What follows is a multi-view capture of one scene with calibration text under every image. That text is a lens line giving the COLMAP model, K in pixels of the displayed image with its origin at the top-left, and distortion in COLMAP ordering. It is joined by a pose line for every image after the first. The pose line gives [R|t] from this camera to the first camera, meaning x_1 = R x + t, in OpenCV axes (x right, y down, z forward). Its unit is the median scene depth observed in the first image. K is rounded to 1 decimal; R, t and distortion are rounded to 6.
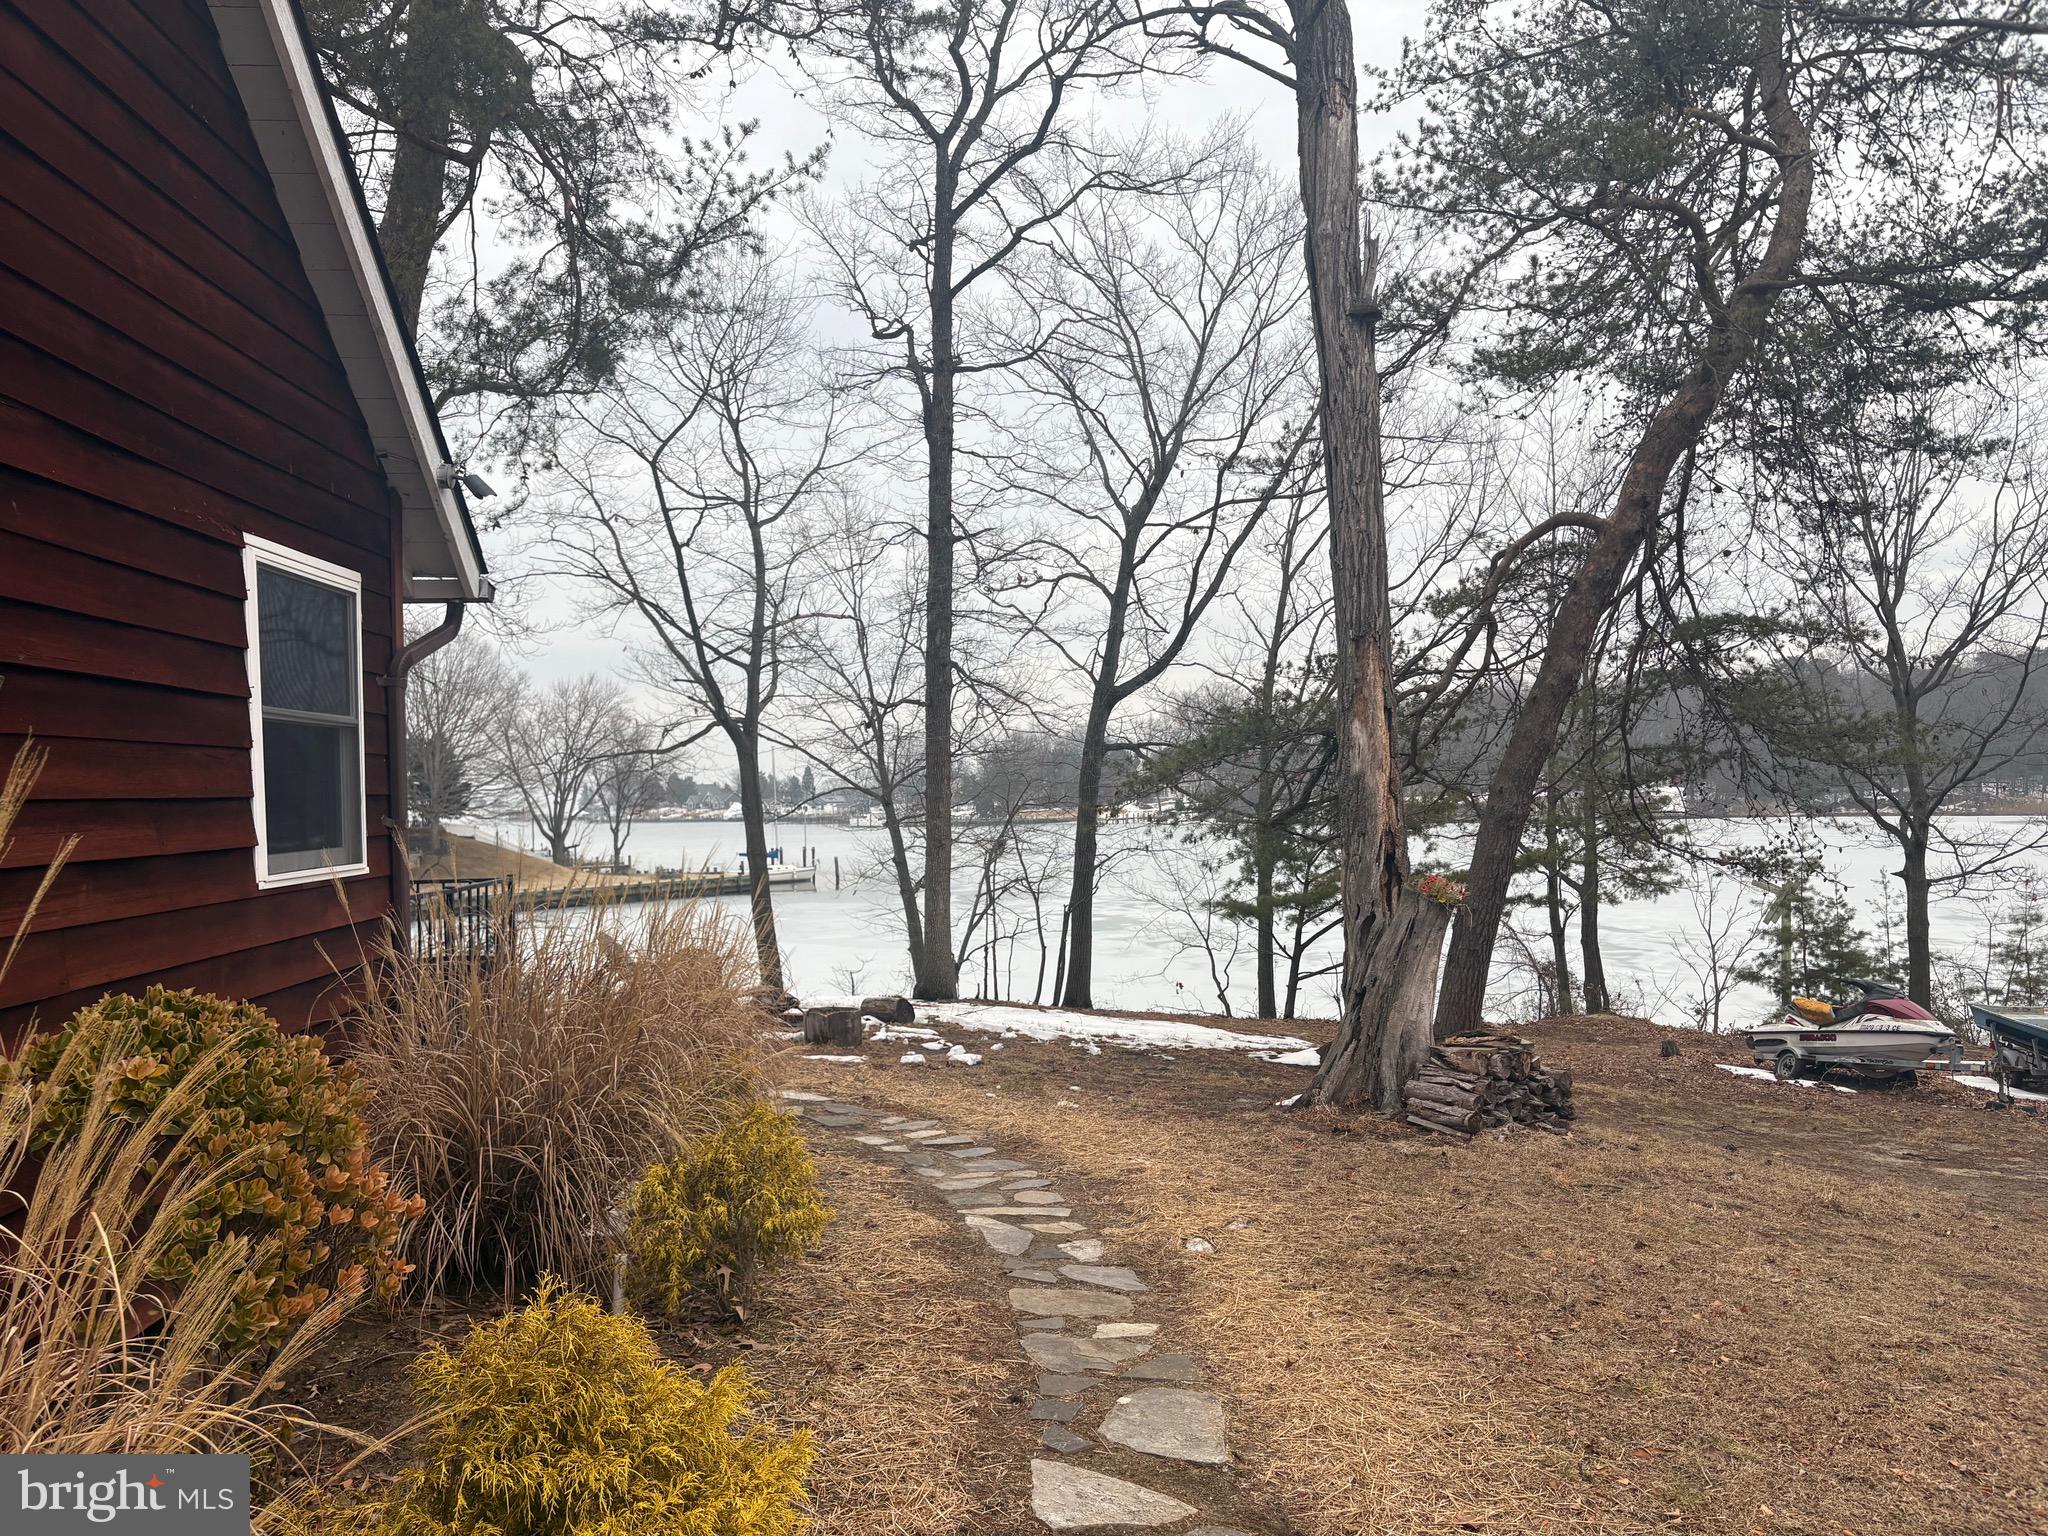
lens RADIAL K [[1524.3, 0, 1024.0], [0, 1524.3, 768.0], [0, 0, 1]] dist [0.004400, 0.005279]
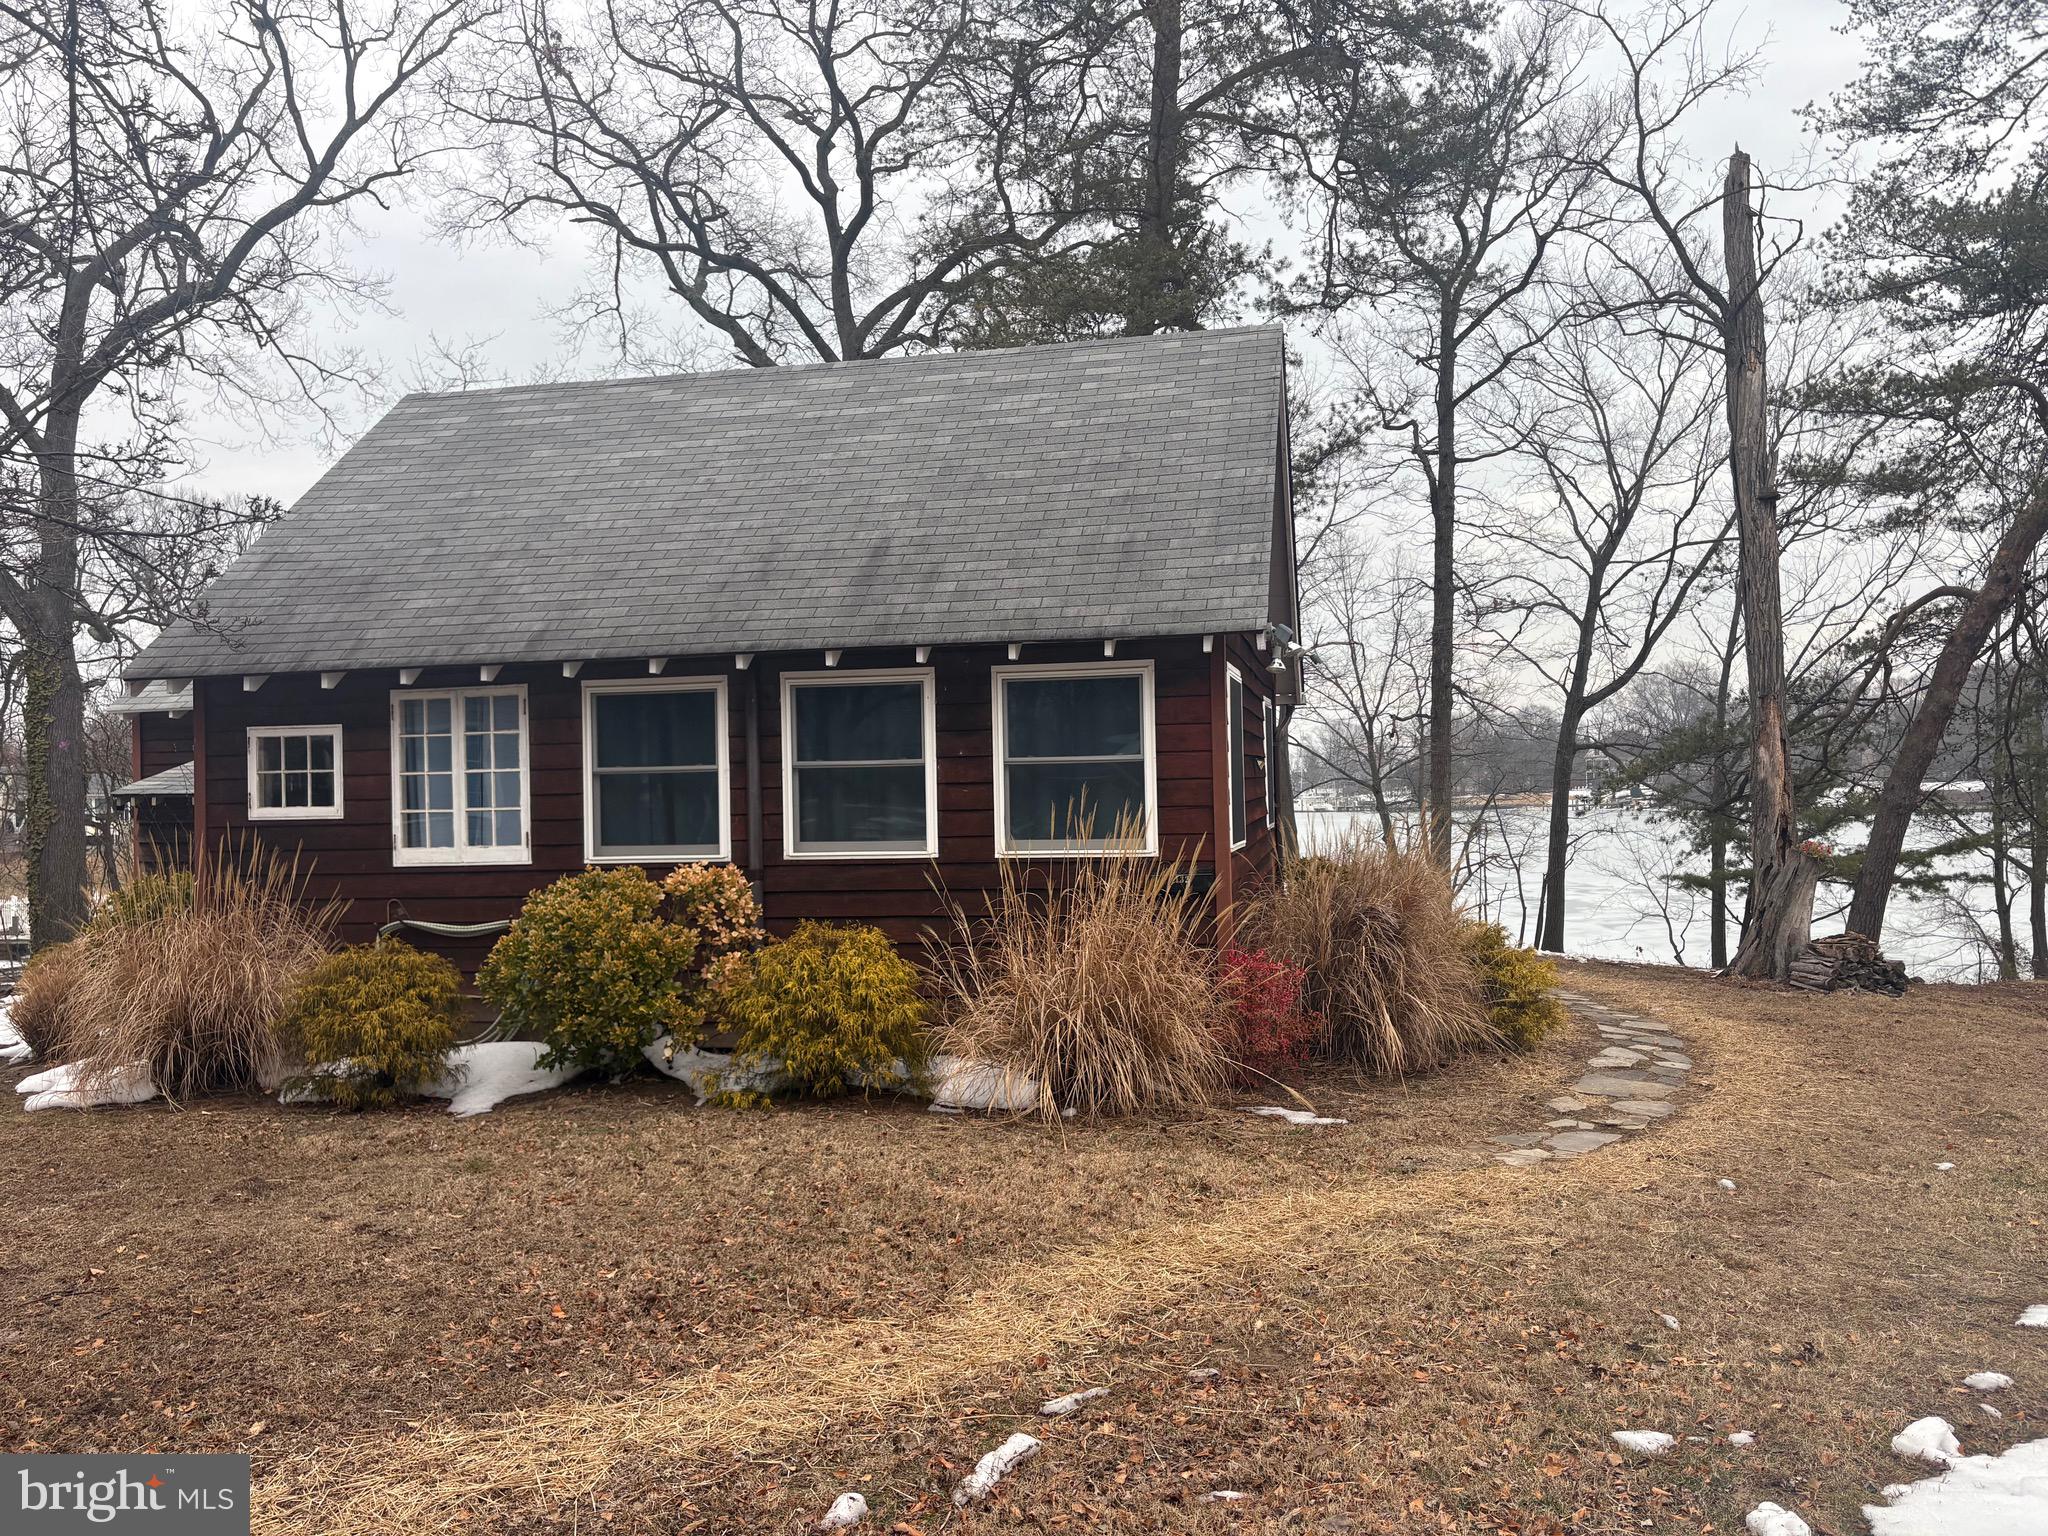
lens RADIAL K [[1524.3, 0, 1024.0], [0, 1524.3, 768.0], [0, 0, 1]] dist [0.004400, 0.005279]
pose [[0.961259, -0.001331, -0.275644, -0.037688], [0.004062, 0.999948, 0.009337, -0.011113], [0.275617, -0.010095, 0.961214, -0.324800]]
